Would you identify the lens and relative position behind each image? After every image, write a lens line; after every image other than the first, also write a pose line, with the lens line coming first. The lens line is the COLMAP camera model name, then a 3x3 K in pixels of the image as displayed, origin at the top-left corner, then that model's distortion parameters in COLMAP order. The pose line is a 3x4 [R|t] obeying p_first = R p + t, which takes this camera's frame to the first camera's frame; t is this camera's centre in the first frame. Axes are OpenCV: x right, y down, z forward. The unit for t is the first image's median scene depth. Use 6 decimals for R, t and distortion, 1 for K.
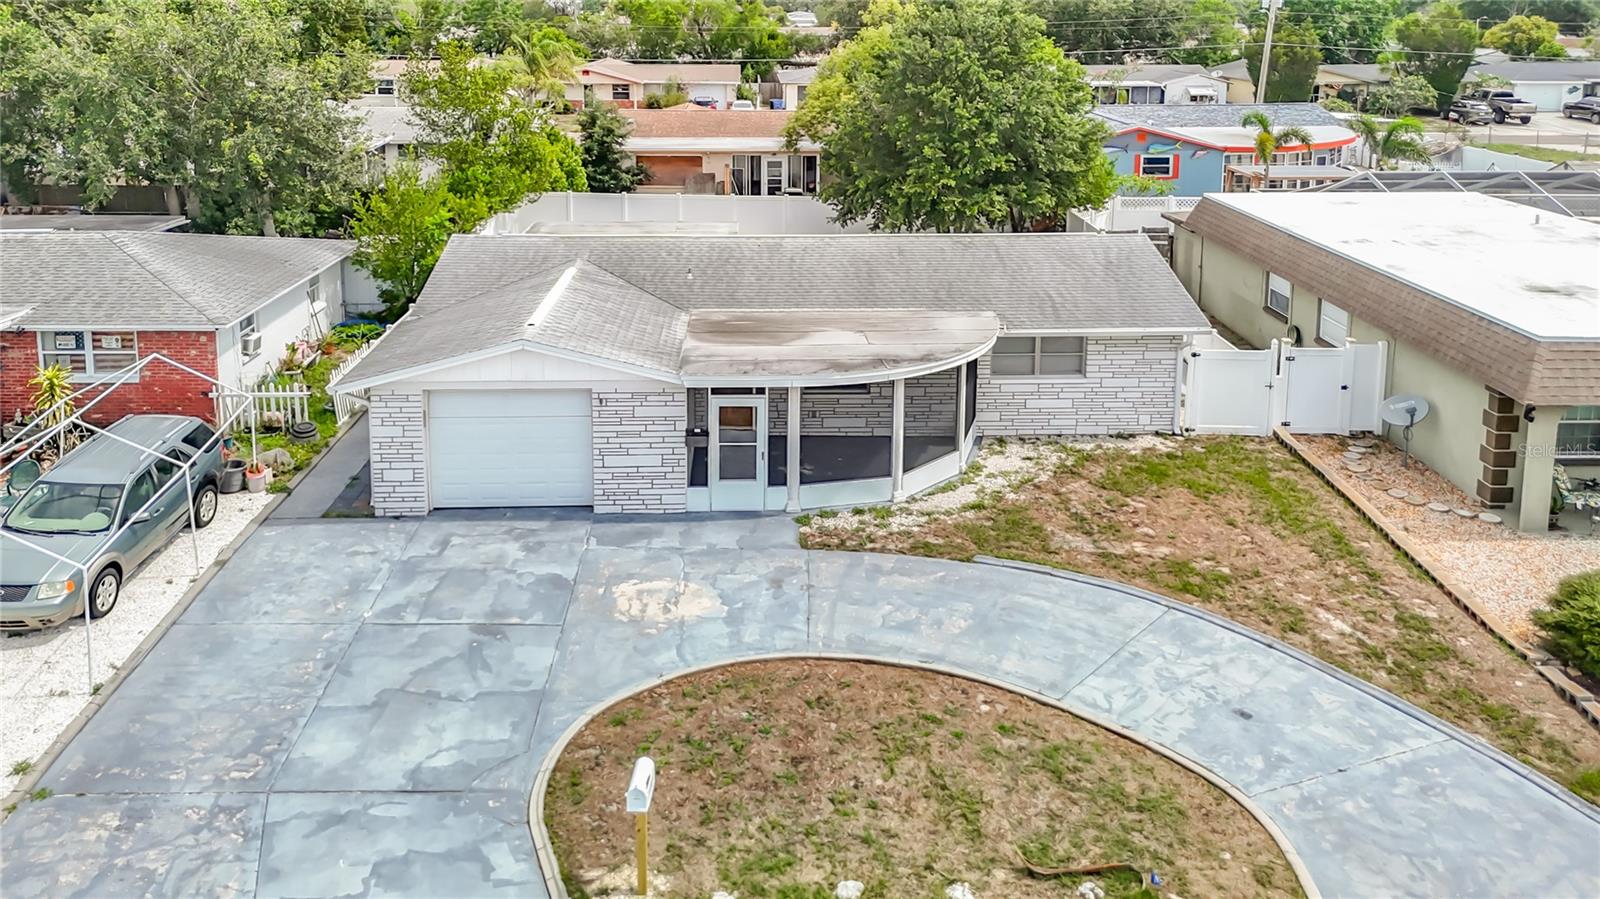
lens RADIAL K [[1296.0, 0, 800.0], [0, 1296.0, 449.5], [0, 0, 1]] dist [0.121777, -0.227624]
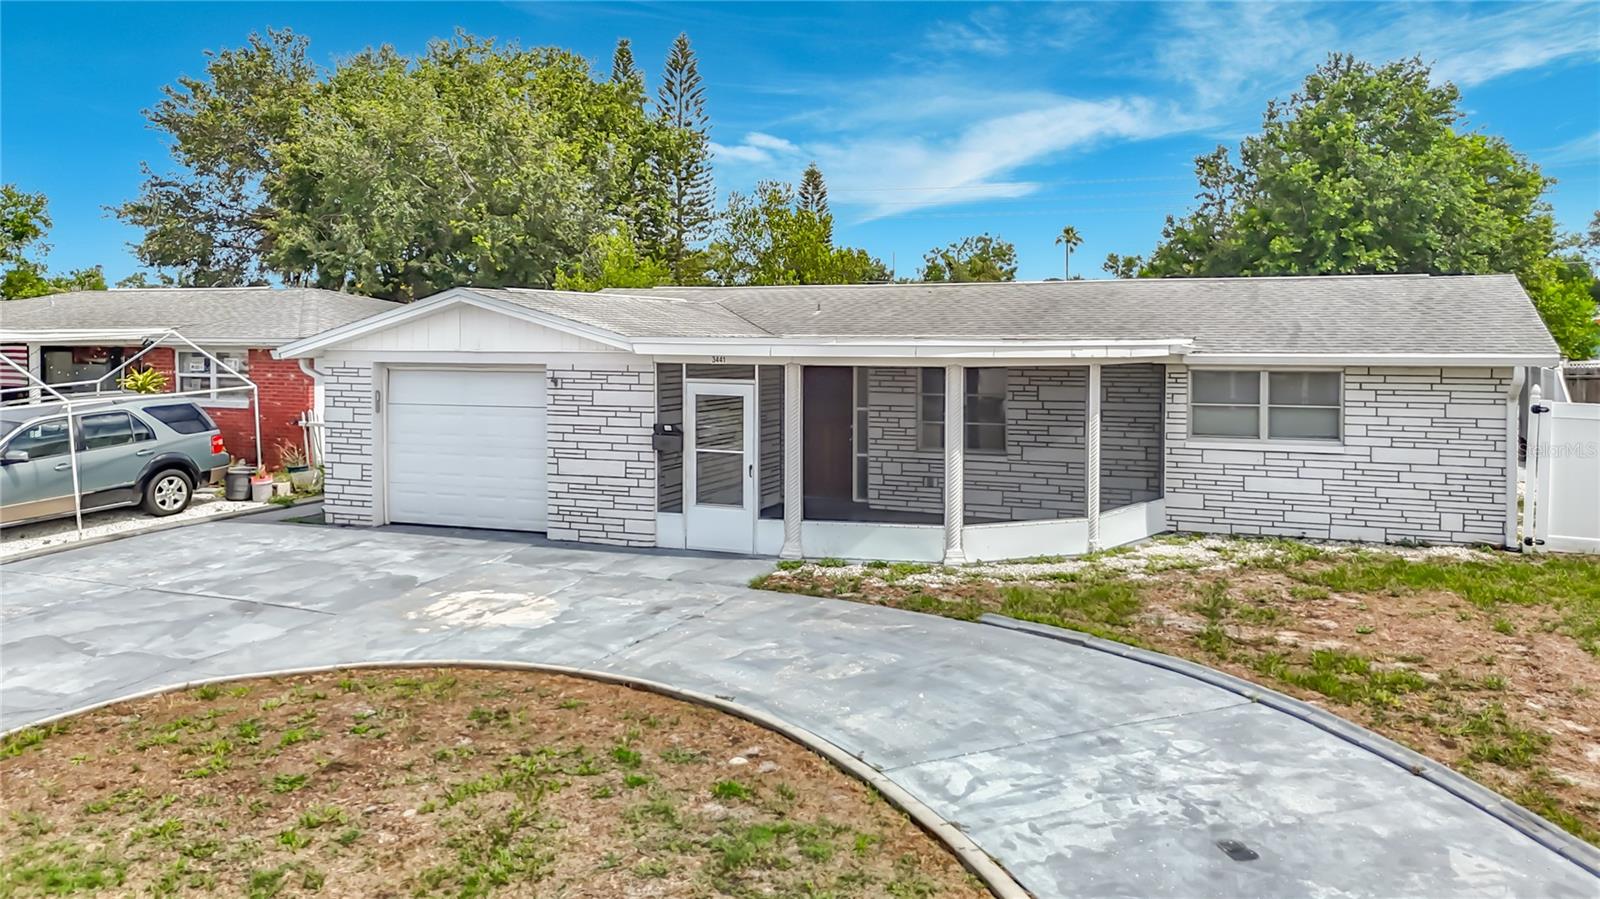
lens RADIAL K [[1296.0, 0, 800.0], [0, 1296.0, 449.5], [0, 0, 1]] dist [0.121777, -0.227624]
pose [[0.901609, 0.035774, -0.431070, 0.326798], [-0.143215, 0.965054, -0.219453, 0.158209], [0.408155, 0.259597, 0.875225, 0.428910]]
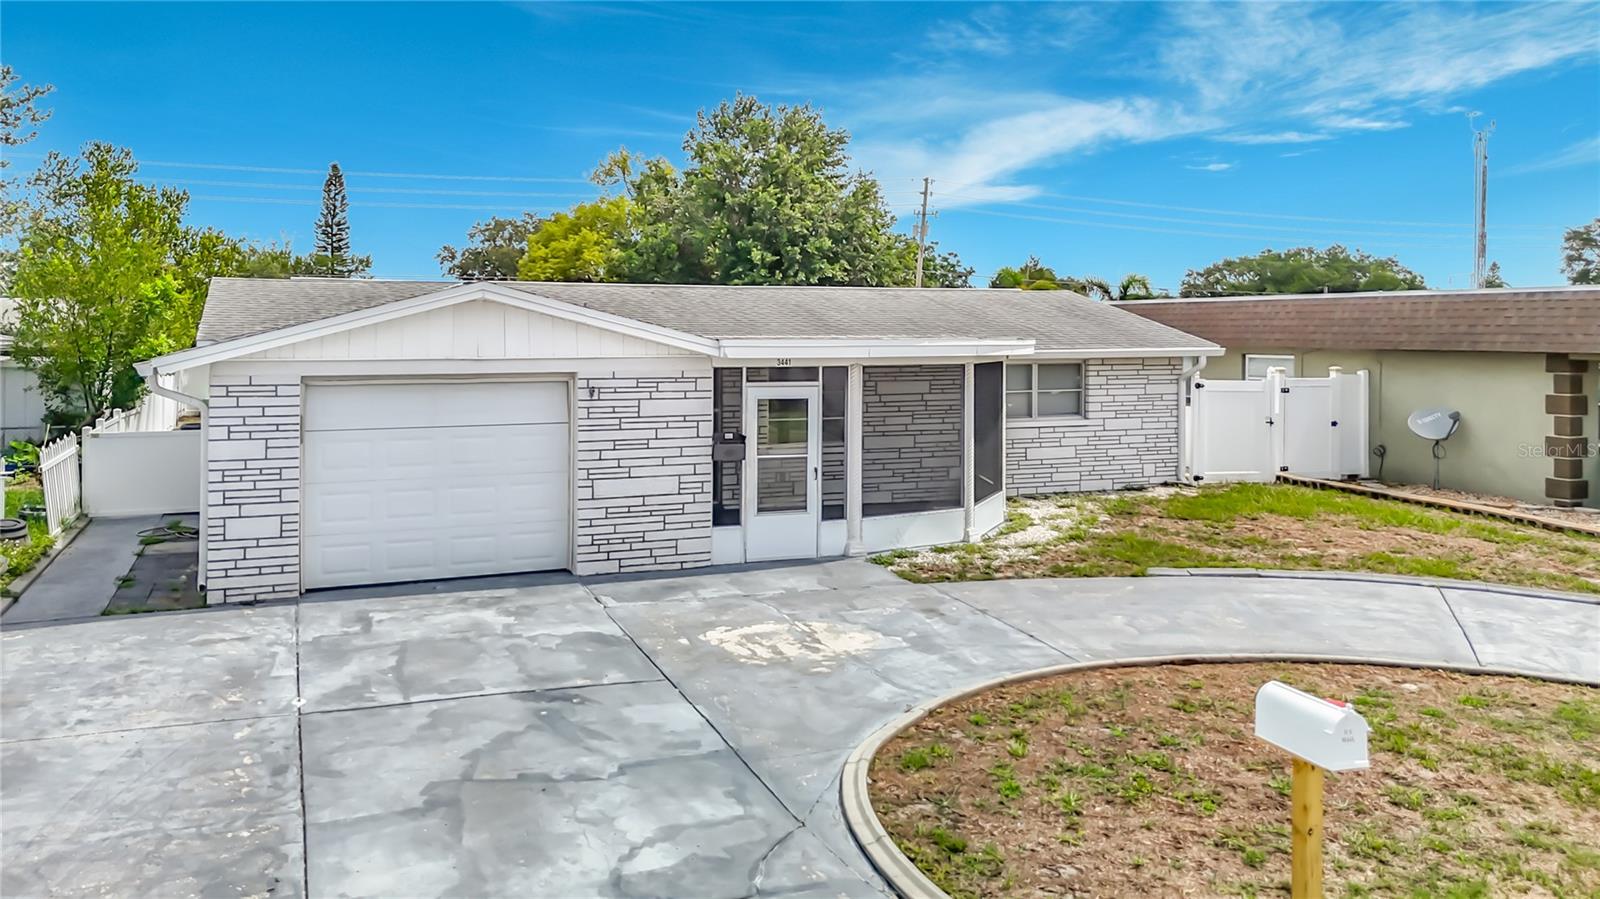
lens RADIAL K [[1296.0, 0, 800.0], [0, 1296.0, 449.5], [0, 0, 1]] dist [0.121777, -0.227624]
pose [[0.937045, -0.037463, 0.347192, -0.304316], [0.122647, 0.966198, -0.226759, 0.163814], [-0.326961, 0.255066, 0.909966, 0.399467]]
